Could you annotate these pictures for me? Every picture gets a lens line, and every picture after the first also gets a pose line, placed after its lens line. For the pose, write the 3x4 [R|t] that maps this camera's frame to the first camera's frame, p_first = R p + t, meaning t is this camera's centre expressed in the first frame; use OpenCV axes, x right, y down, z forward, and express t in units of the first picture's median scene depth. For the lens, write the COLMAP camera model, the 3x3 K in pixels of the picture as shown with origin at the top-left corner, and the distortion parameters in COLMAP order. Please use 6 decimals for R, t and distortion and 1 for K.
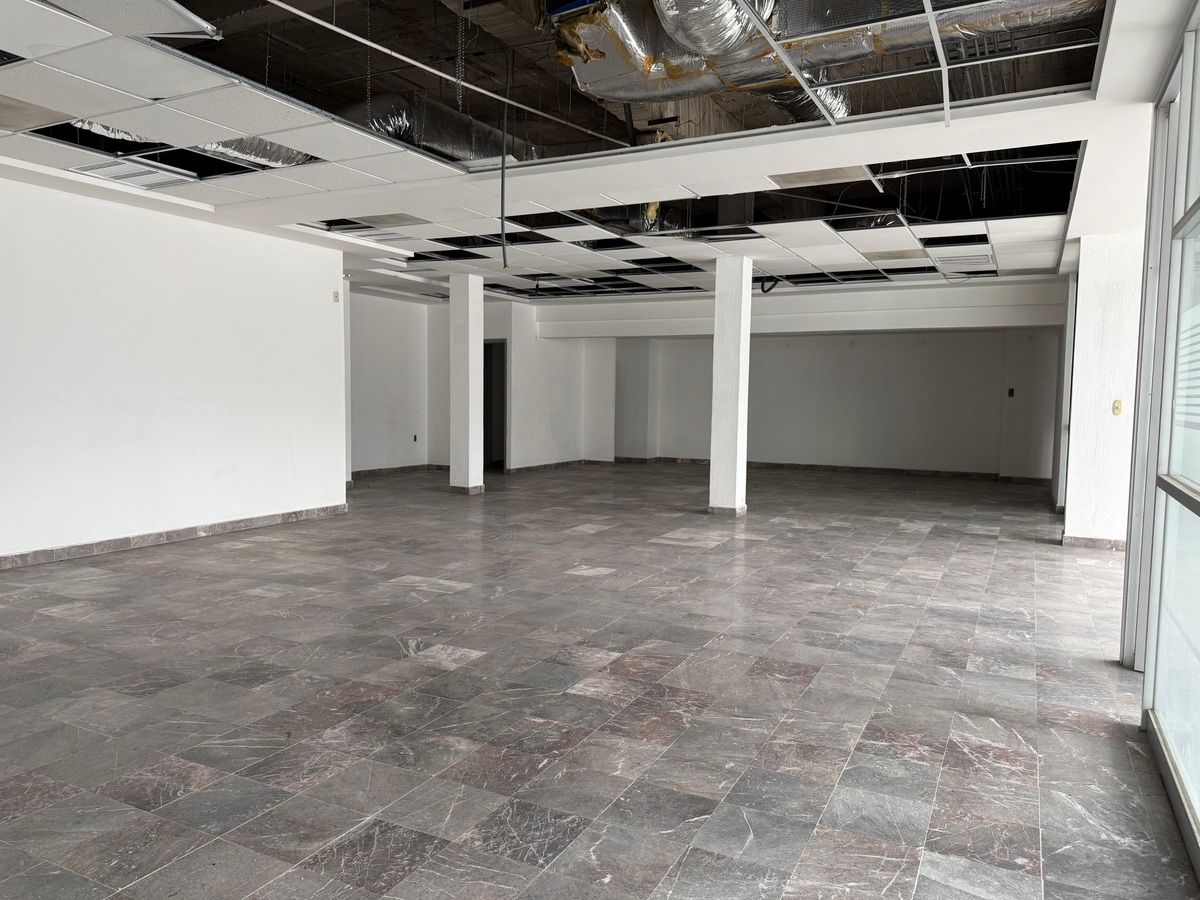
lens RADIAL K [[849.0, 0, 594.0], [0, 849.0, 446.6], [0, 0, 1]] dist [-0.004001, 0.022306]
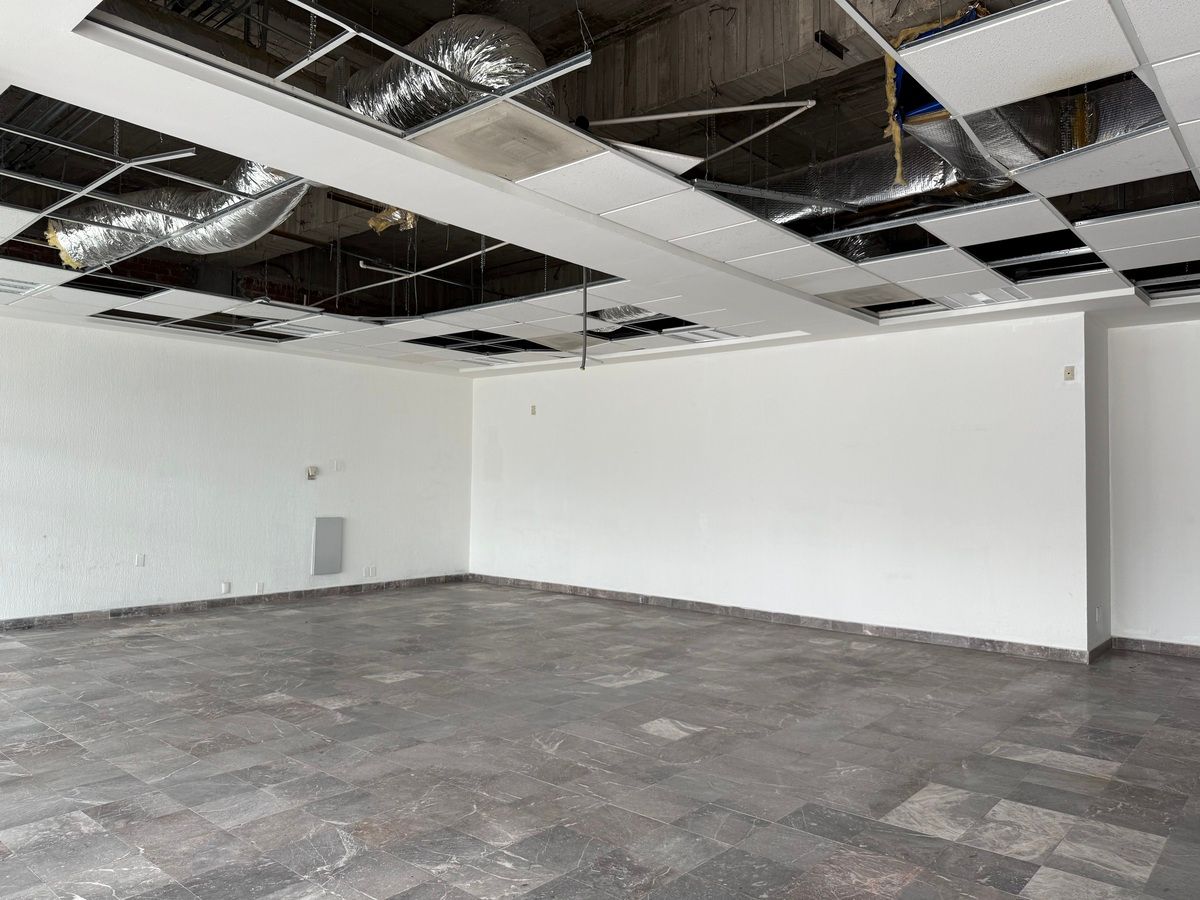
lens RADIAL K [[849.0, 0, 591.5], [0, 849.0, 450.6], [0, 0, 1]] dist [-0.004001, 0.022306]
pose [[-0.239826, -0.046272, -0.969712, 1.049903], [-0.073644, 0.996852, -0.029354, -0.104173], [0.968018, 0.064374, -0.242479, 1.513891]]
